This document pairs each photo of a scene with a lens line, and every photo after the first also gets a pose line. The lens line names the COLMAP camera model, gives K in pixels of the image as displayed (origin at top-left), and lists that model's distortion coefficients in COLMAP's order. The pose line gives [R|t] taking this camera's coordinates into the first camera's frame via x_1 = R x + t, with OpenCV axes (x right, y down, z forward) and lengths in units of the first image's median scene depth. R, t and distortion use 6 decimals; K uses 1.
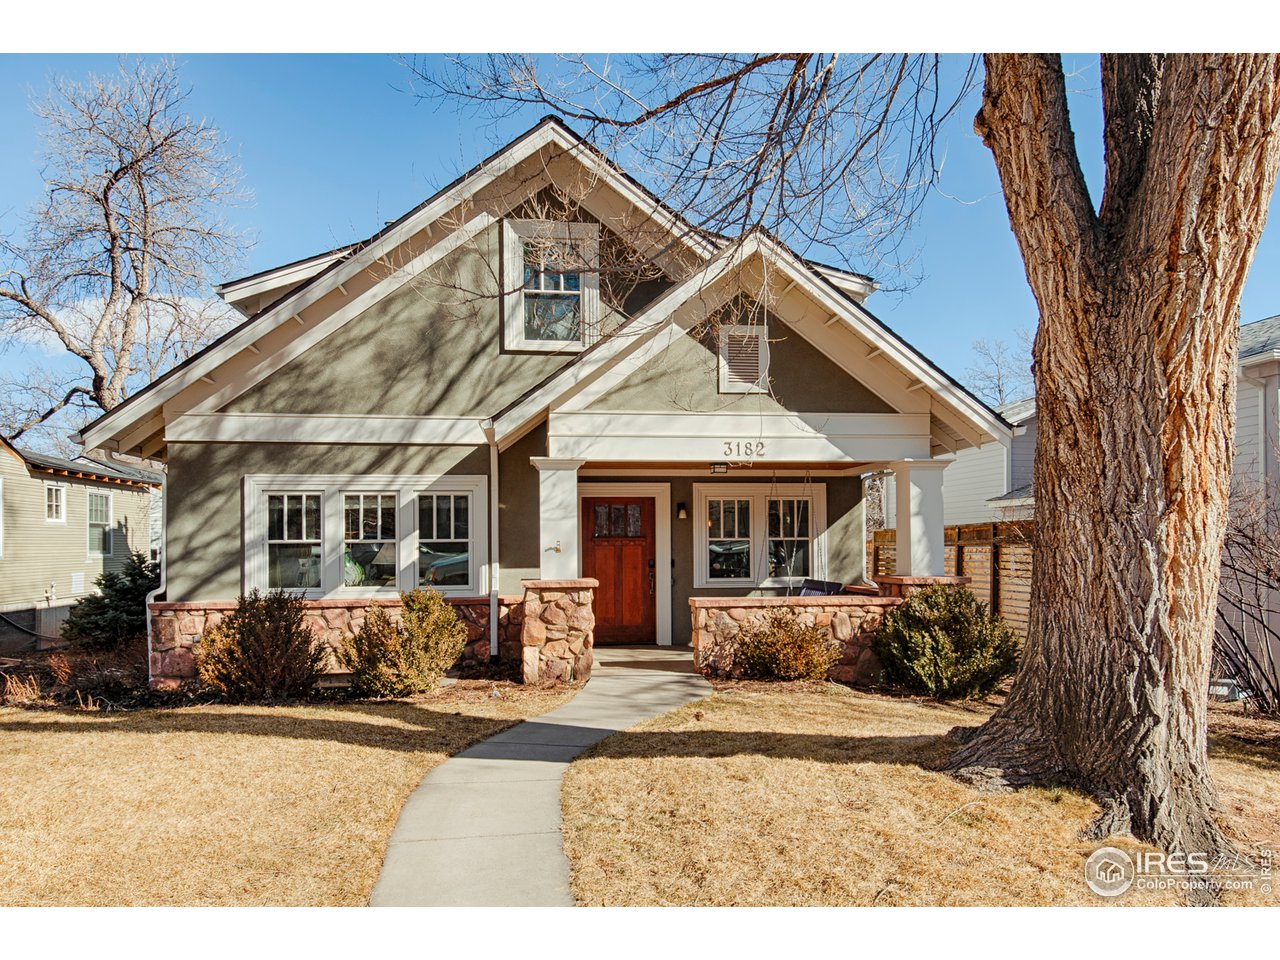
lens RADIAL K [[667.3, 0, 642.4], [0, 667.3, 490.0], [0, 0, 1]] dist [0.044241, -0.042734]
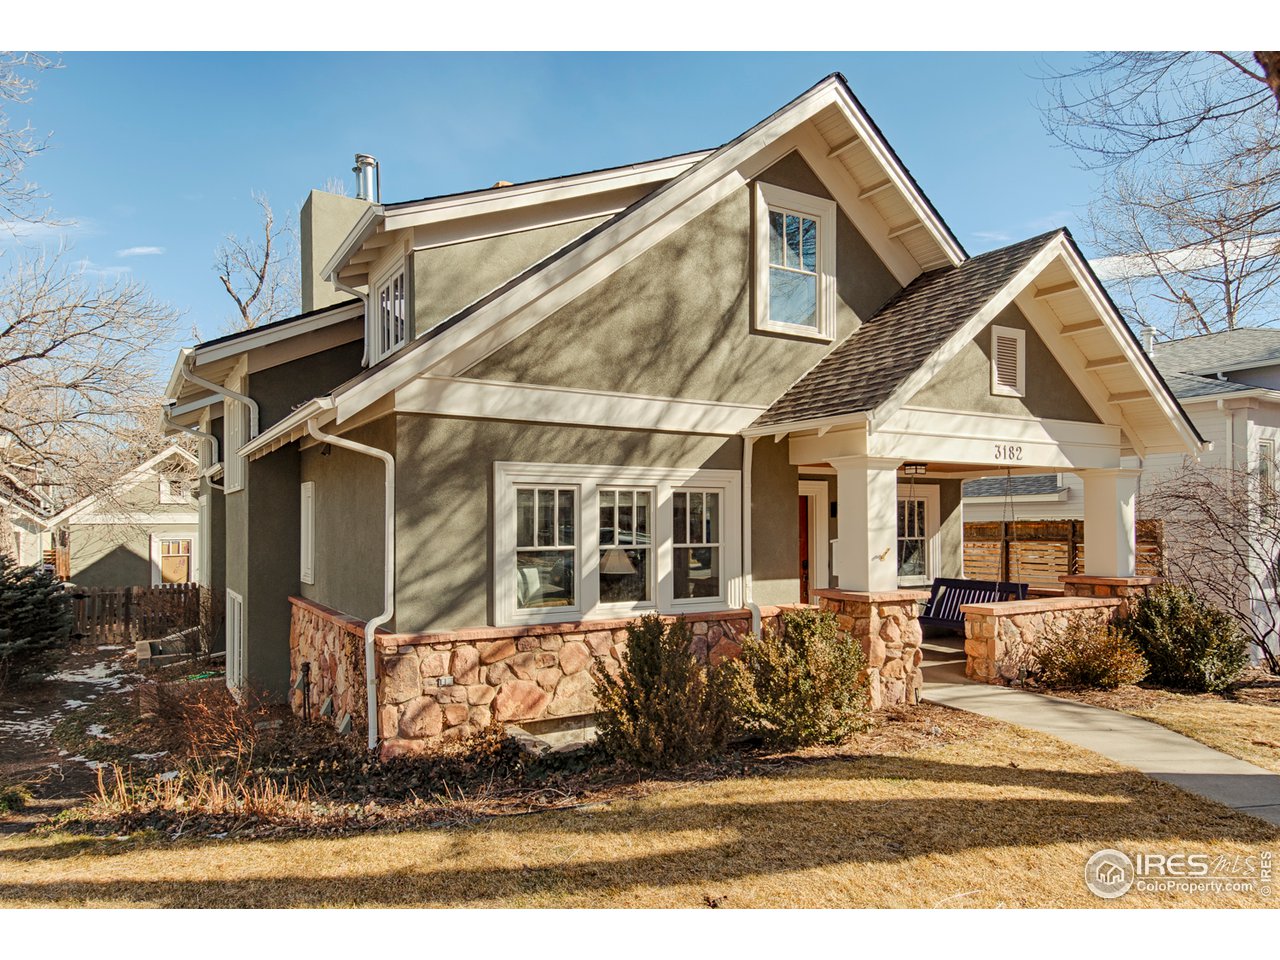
lens RADIAL K [[658.6, 0, 633.1], [0, 658.6, 482.4], [0, 0, 1]] dist [0.025633, -0.000199]
pose [[0.948168, 0.024181, 0.316847, -0.650106], [-0.026653, 0.999639, 0.003471, -0.006048], [-0.316649, -0.011736, 0.948470, 0.231499]]
